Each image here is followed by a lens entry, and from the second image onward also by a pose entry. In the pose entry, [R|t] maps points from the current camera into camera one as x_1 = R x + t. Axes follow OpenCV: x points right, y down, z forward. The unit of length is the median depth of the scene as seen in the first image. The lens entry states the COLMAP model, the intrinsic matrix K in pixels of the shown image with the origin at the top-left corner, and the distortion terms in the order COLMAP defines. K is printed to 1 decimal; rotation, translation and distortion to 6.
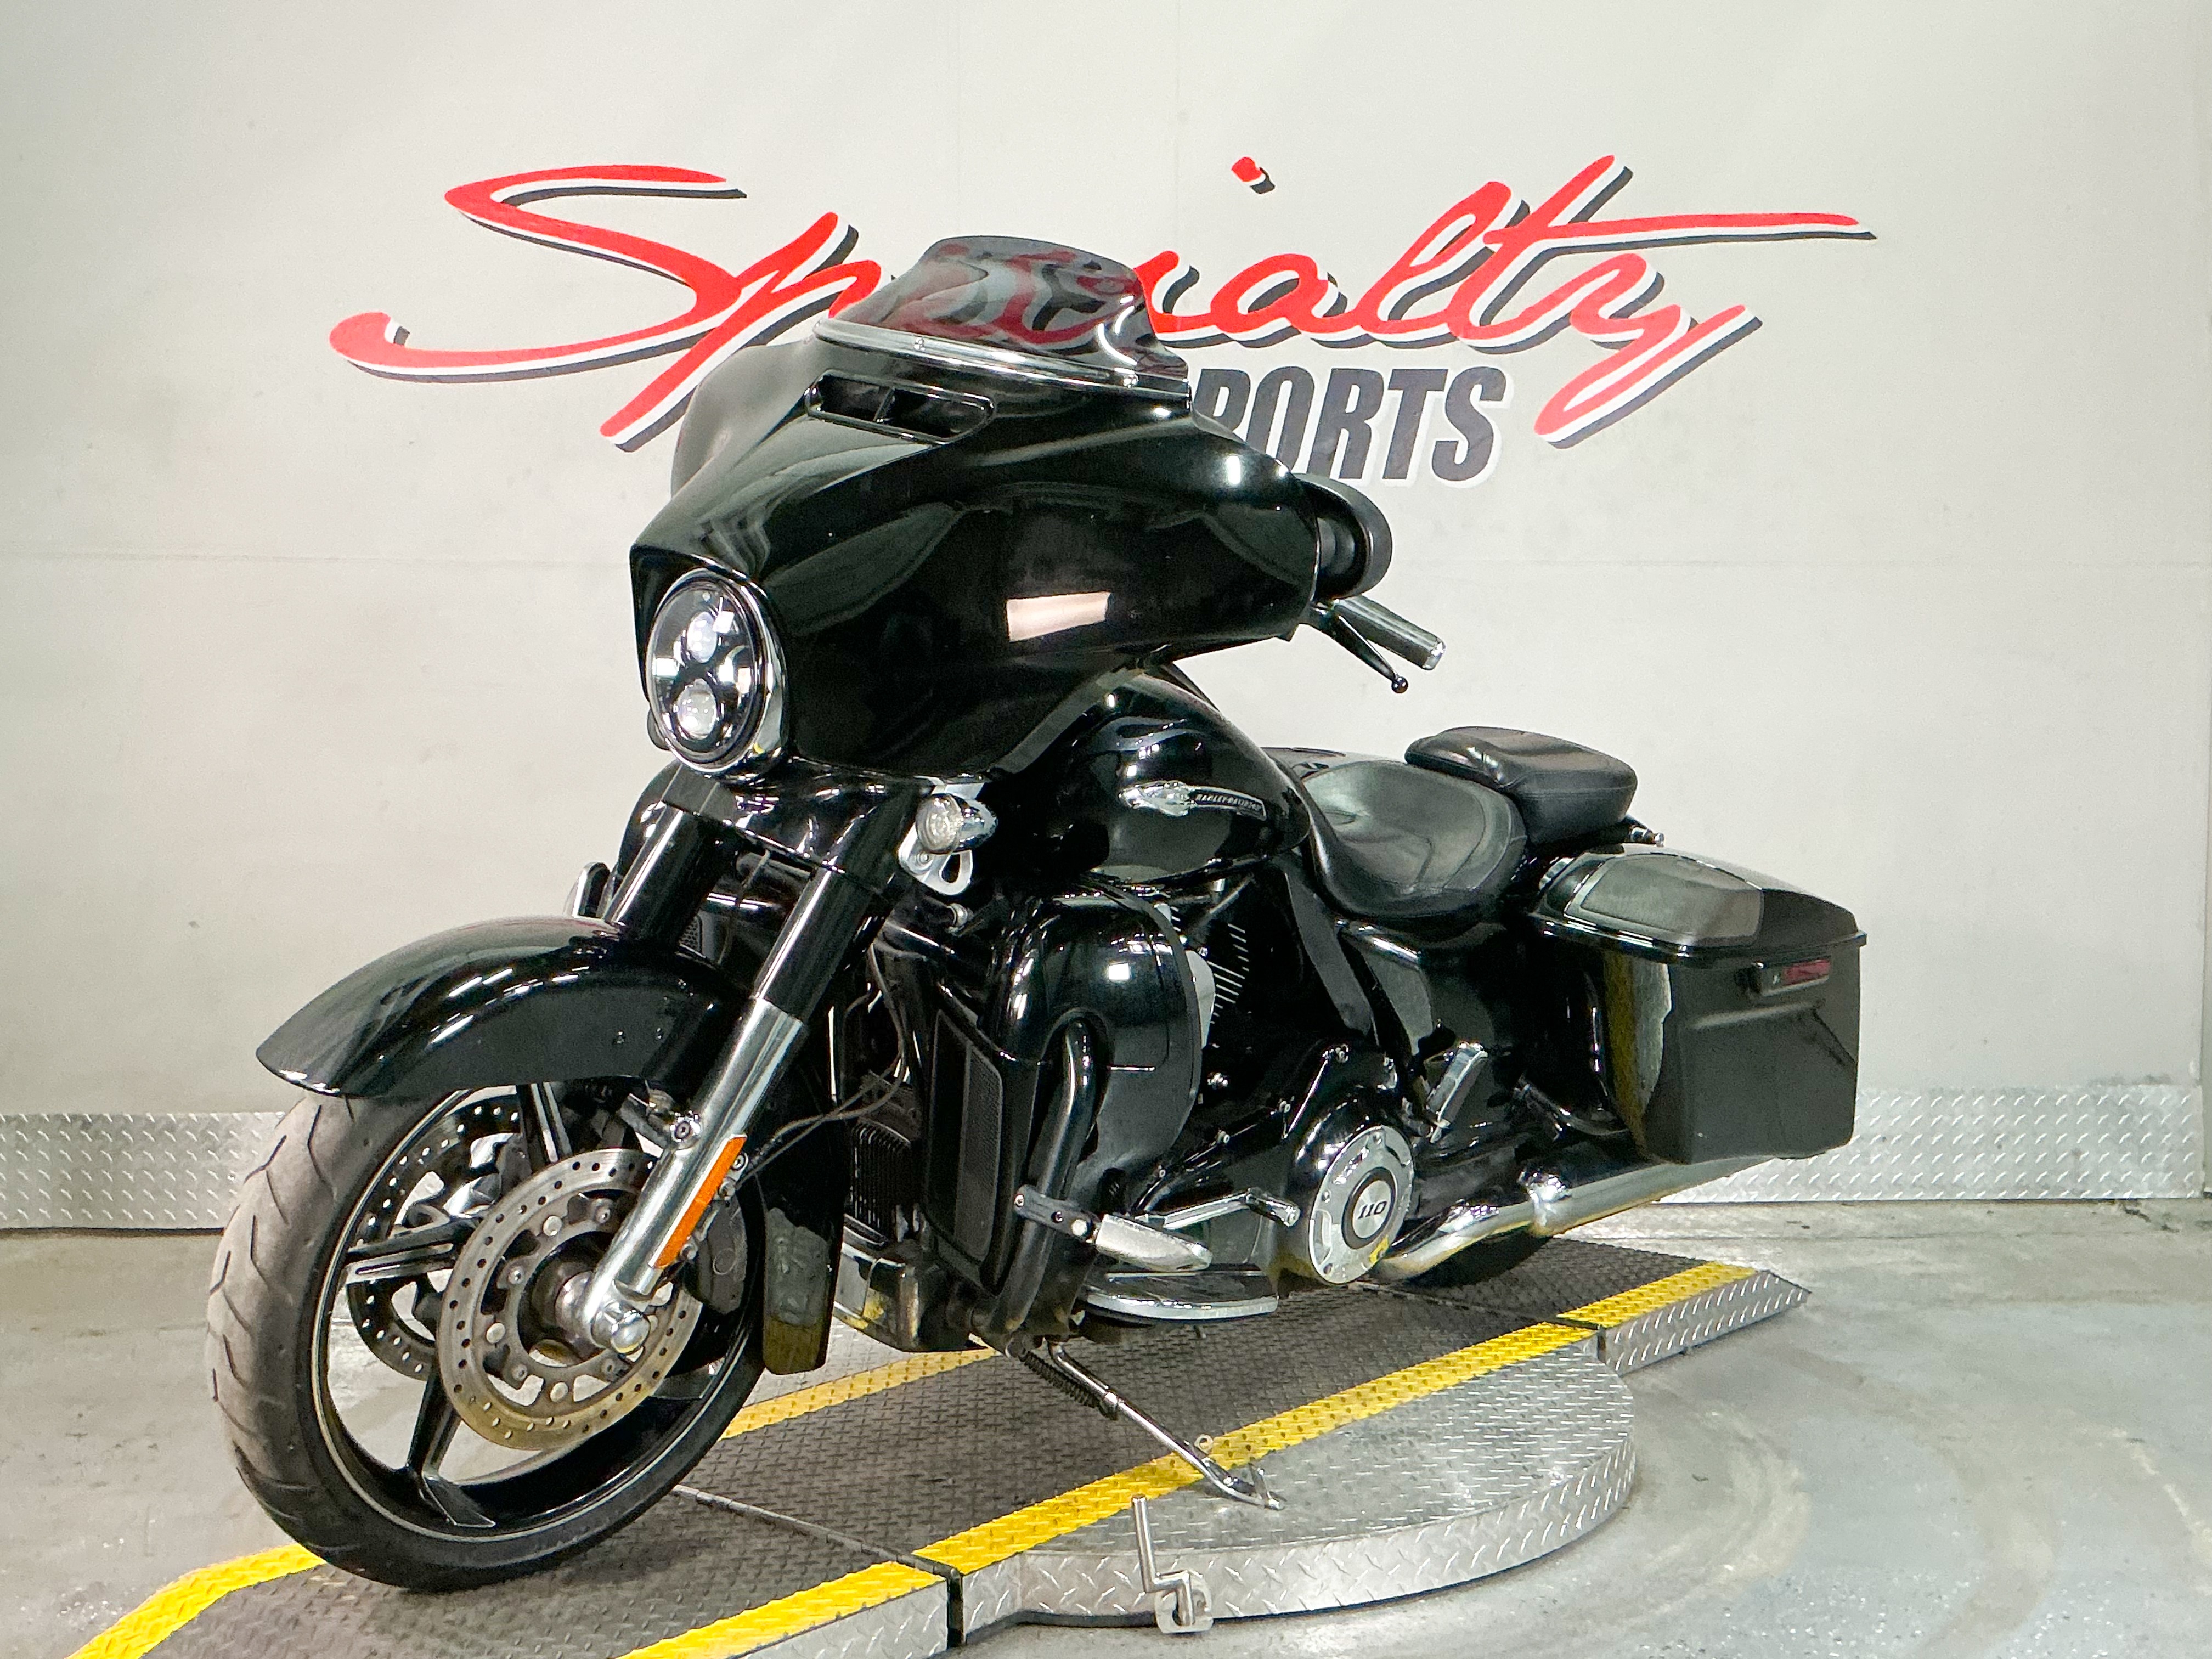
lens RADIAL K [[2555.5, 0, 1097.1], [0, 2555.5, 823.7], [0, 0, 1]] dist [0.054836, 0.000000]
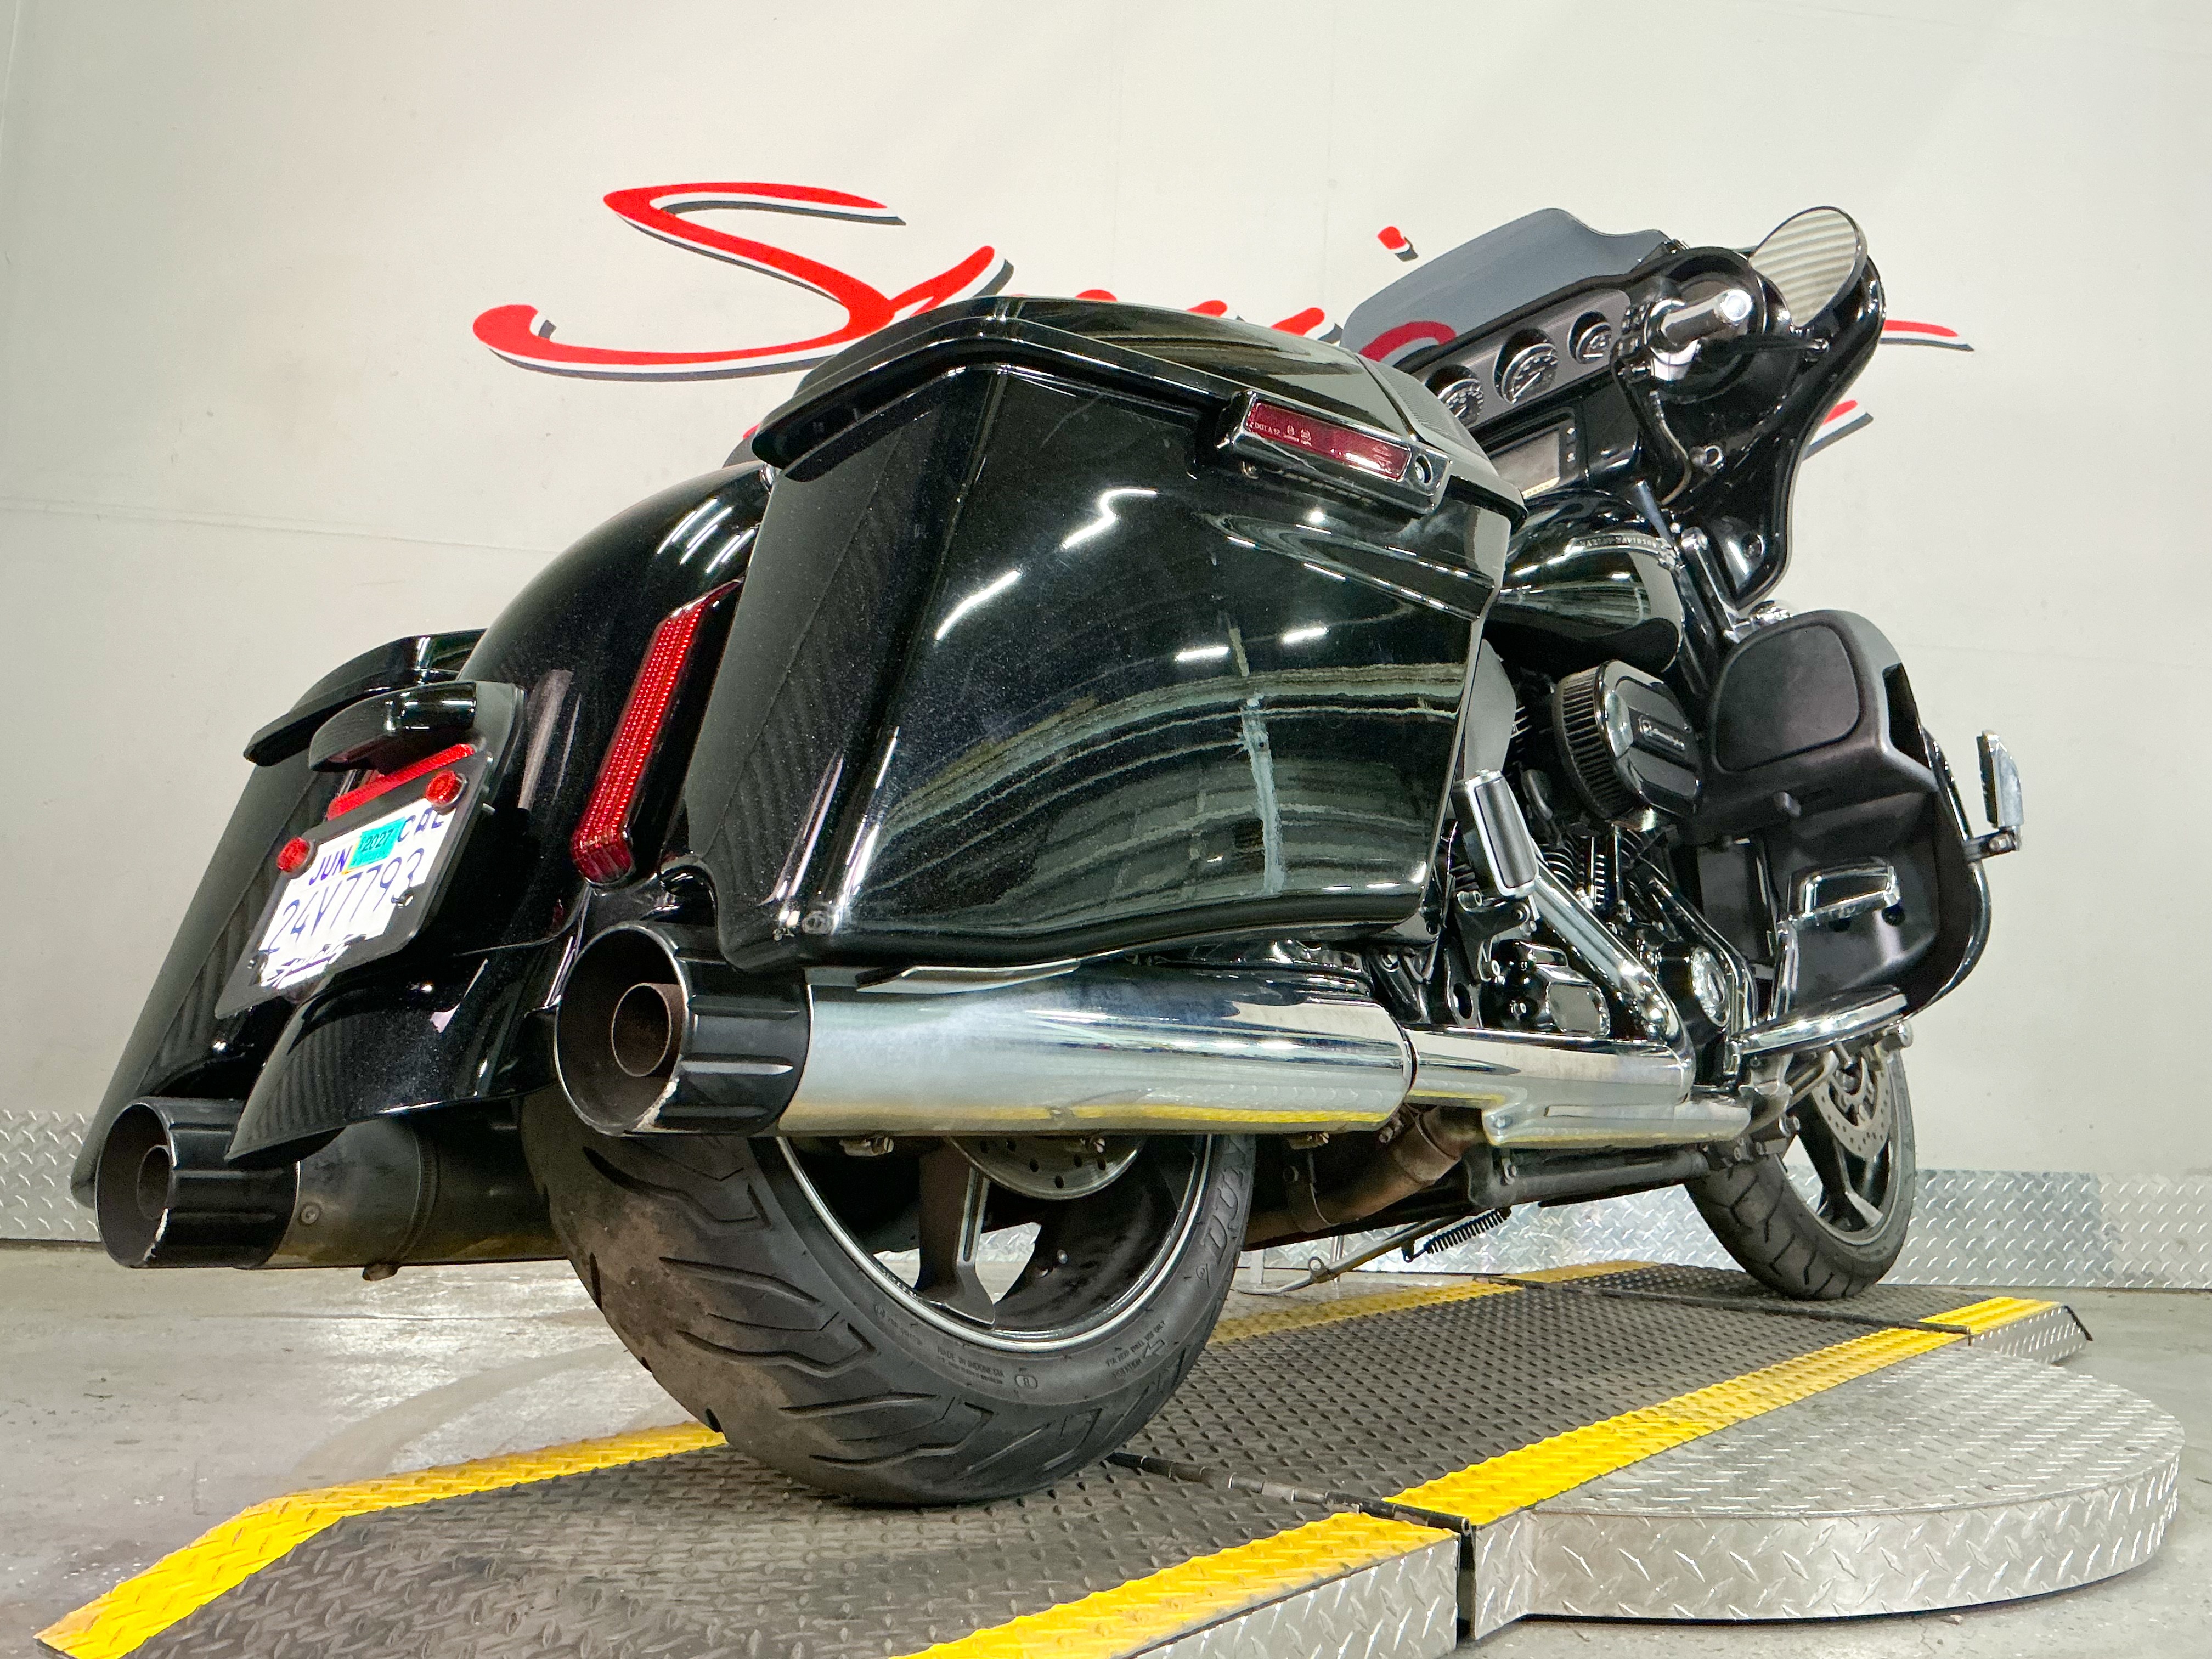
lens RADIAL K [[1959.0, 0, 1092.9], [0, 1959.0, 838.9], [0, 0, 1]] dist [0.069825, -0.153400]
pose [[0.995563, 0.052649, 0.077994, -0.110256], [-0.040184, 0.987324, -0.153549, 0.109620], [-0.085090, 0.149734, 0.985058, 0.264864]]
